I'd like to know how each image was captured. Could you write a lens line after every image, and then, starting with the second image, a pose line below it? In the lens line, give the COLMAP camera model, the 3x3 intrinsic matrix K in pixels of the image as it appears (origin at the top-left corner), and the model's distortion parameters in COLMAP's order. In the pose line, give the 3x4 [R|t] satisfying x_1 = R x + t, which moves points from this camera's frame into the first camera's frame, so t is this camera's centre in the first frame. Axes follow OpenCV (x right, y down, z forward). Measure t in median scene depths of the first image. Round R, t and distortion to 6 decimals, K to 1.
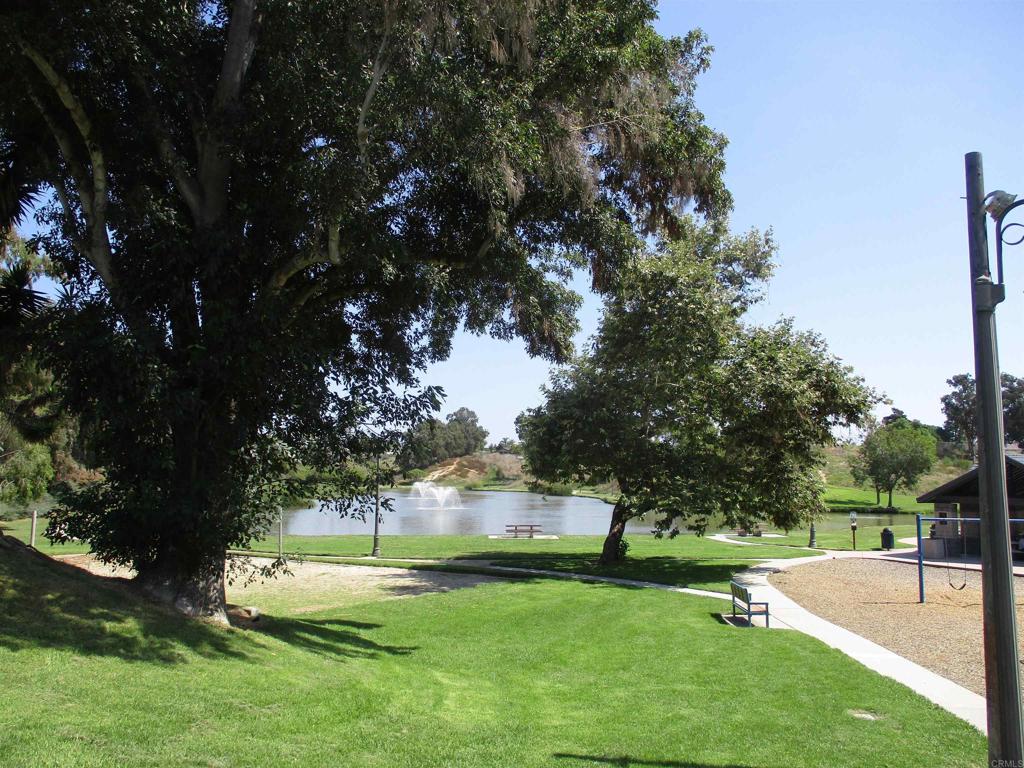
lens RADIAL K [[894.9, 0, 513.8], [0, 894.9, 358.7], [0, 0, 1]] dist [-0.061949, 0.089708]
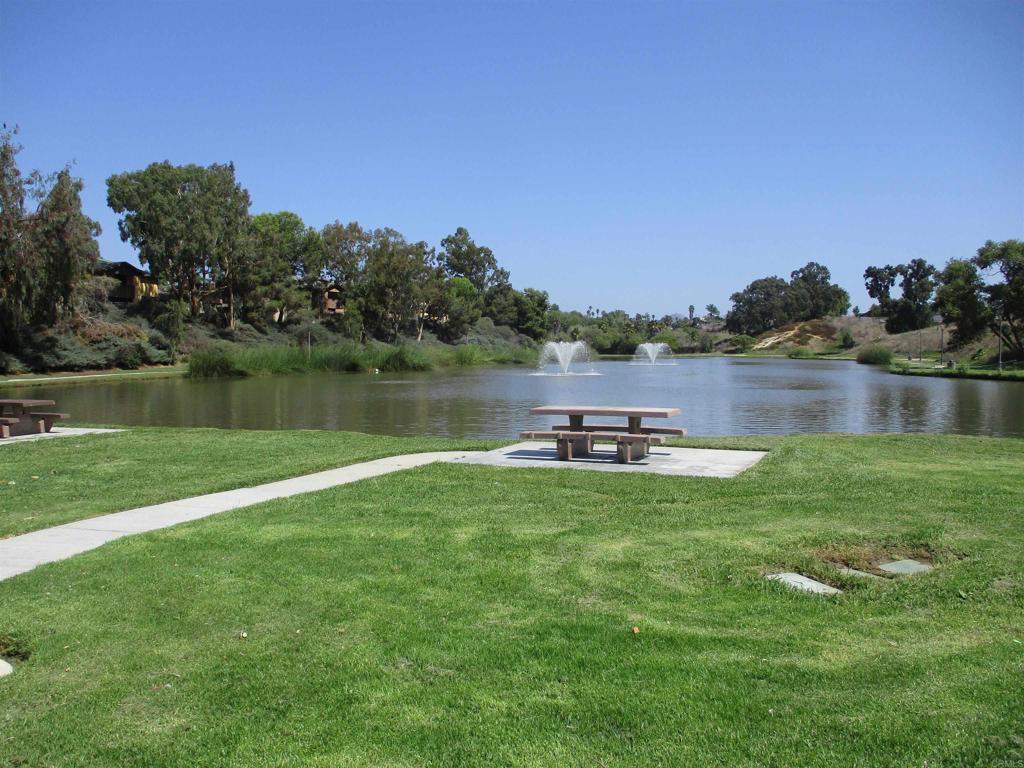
lens RADIAL K [[895.9, 0, 512.0], [0, 895.9, 384.0], [0, 0, 1]] dist [-0.119356, 0.092897]
pose [[0.895582, 0.011697, -0.444742, 0.068533], [0.062932, 0.986272, 0.152666, 0.026171], [0.440423, -0.164713, 0.882552, 0.147218]]
